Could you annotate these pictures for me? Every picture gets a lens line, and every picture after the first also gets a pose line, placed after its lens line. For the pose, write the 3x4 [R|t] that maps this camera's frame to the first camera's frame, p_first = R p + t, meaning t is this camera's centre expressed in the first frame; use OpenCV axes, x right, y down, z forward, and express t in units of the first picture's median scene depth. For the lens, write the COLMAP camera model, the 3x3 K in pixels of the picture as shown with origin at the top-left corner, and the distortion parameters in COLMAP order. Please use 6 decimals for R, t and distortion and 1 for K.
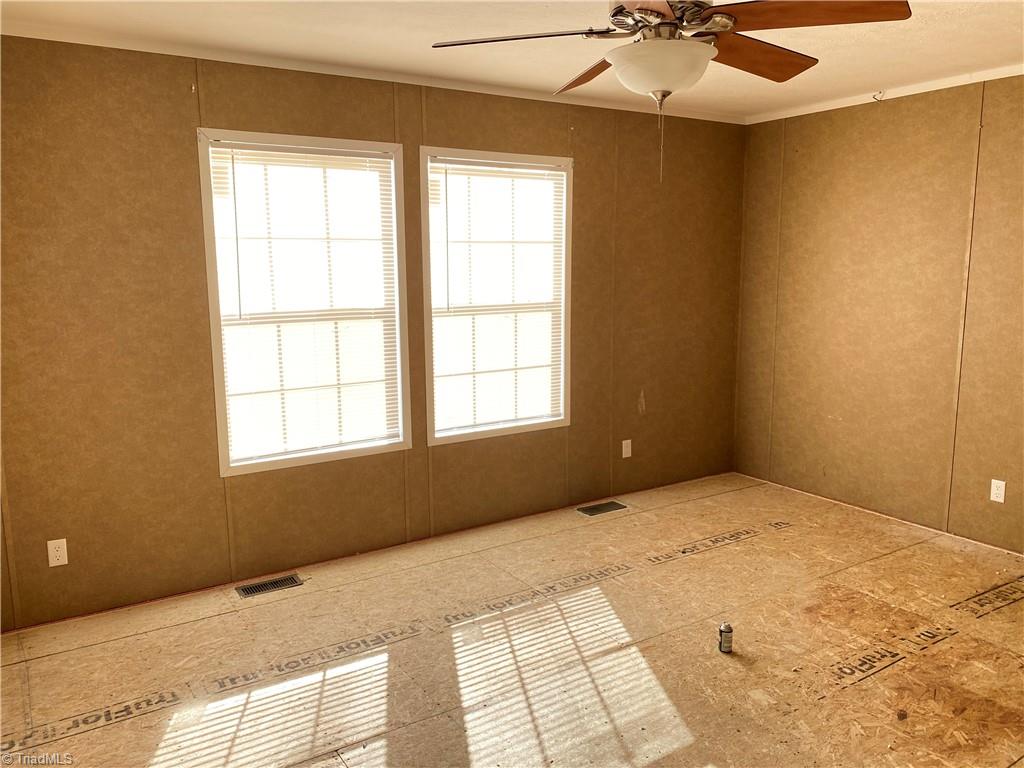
lens RADIAL K [[782.0, 0, 490.3], [0, 782.0, 382.5], [0, 0, 1]] dist [0.052368, -0.068311]
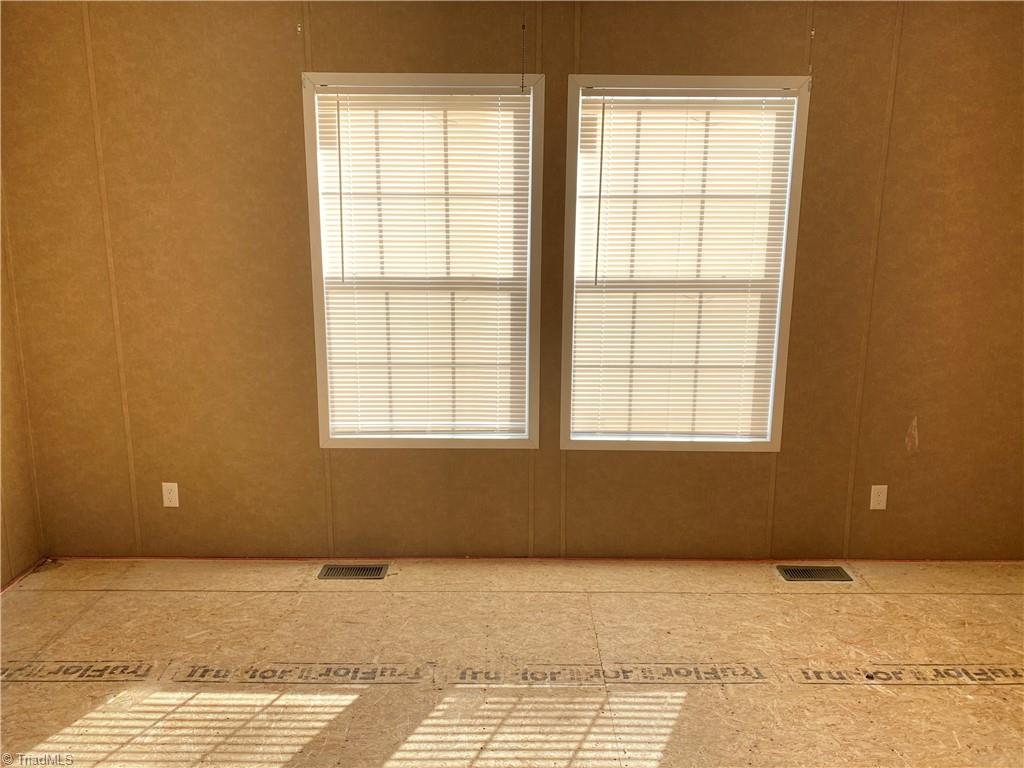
lens RADIAL K [[782.0, 0, 511.3], [0, 782.0, 375.0], [0, 0, 1]] dist [0.052368, -0.068311]
pose [[0.846349, 0.120877, -0.518731, 0.312161], [-0.094717, 0.992541, 0.076748, -0.057635], [0.524139, -0.015823, 0.851486, 0.294701]]
